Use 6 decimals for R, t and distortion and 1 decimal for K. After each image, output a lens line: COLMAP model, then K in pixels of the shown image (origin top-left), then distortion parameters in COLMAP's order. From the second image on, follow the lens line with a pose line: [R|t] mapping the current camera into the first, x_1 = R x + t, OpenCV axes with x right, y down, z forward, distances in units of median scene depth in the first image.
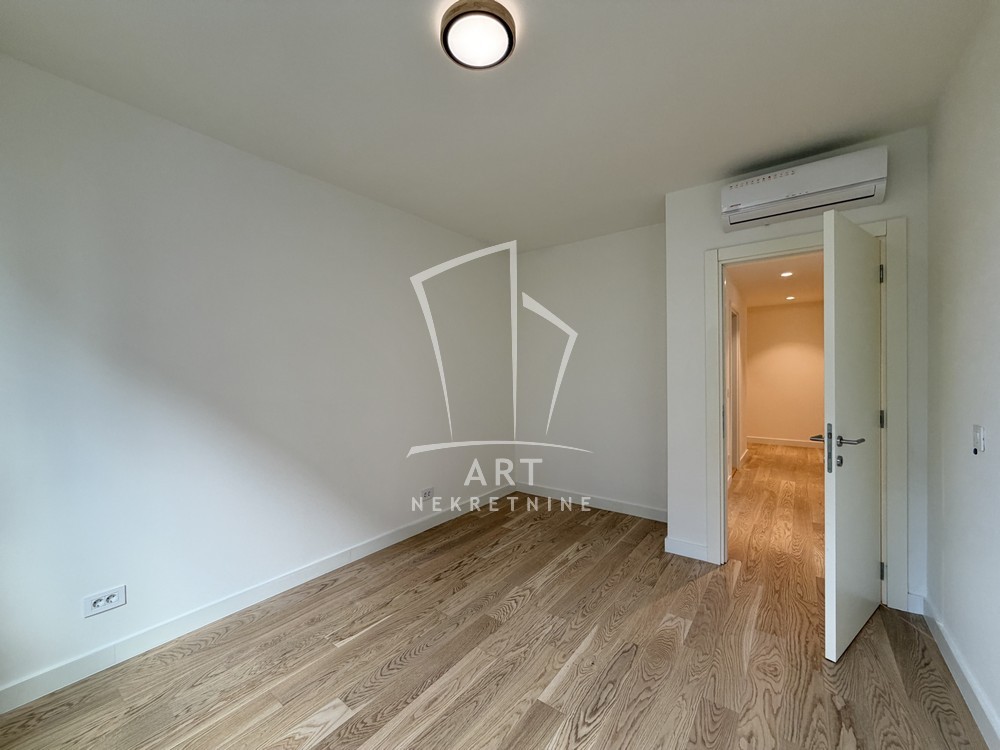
lens RADIAL K [[400.8, 0, 501.7], [0, 400.8, 370.9], [0, 0, 1]] dist [-0.001993, 0.000048]
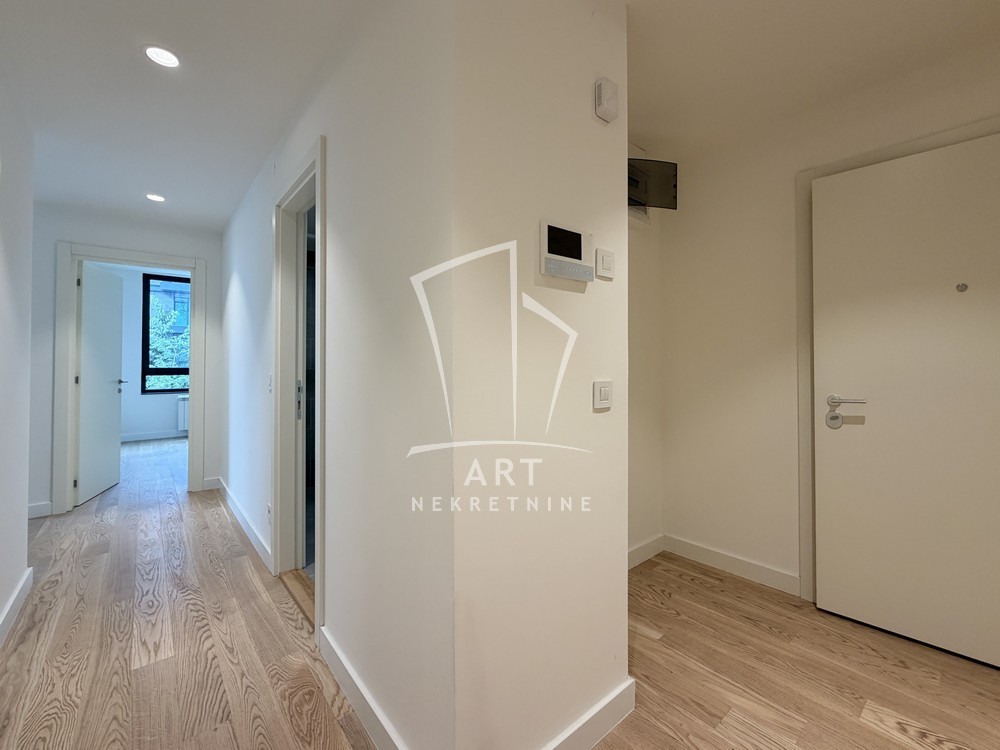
lens RADIAL K [[424.7, 0, 496.7], [0, 424.7, 360.8], [0, 0, 1]] dist [-0.001979, 0.000141]
pose [[-0.233164, 0.005866, -0.972420, 2.376911], [0.003547, 0.999980, 0.005182, 0.045315], [0.972431, -0.002241, -0.233180, 3.263934]]
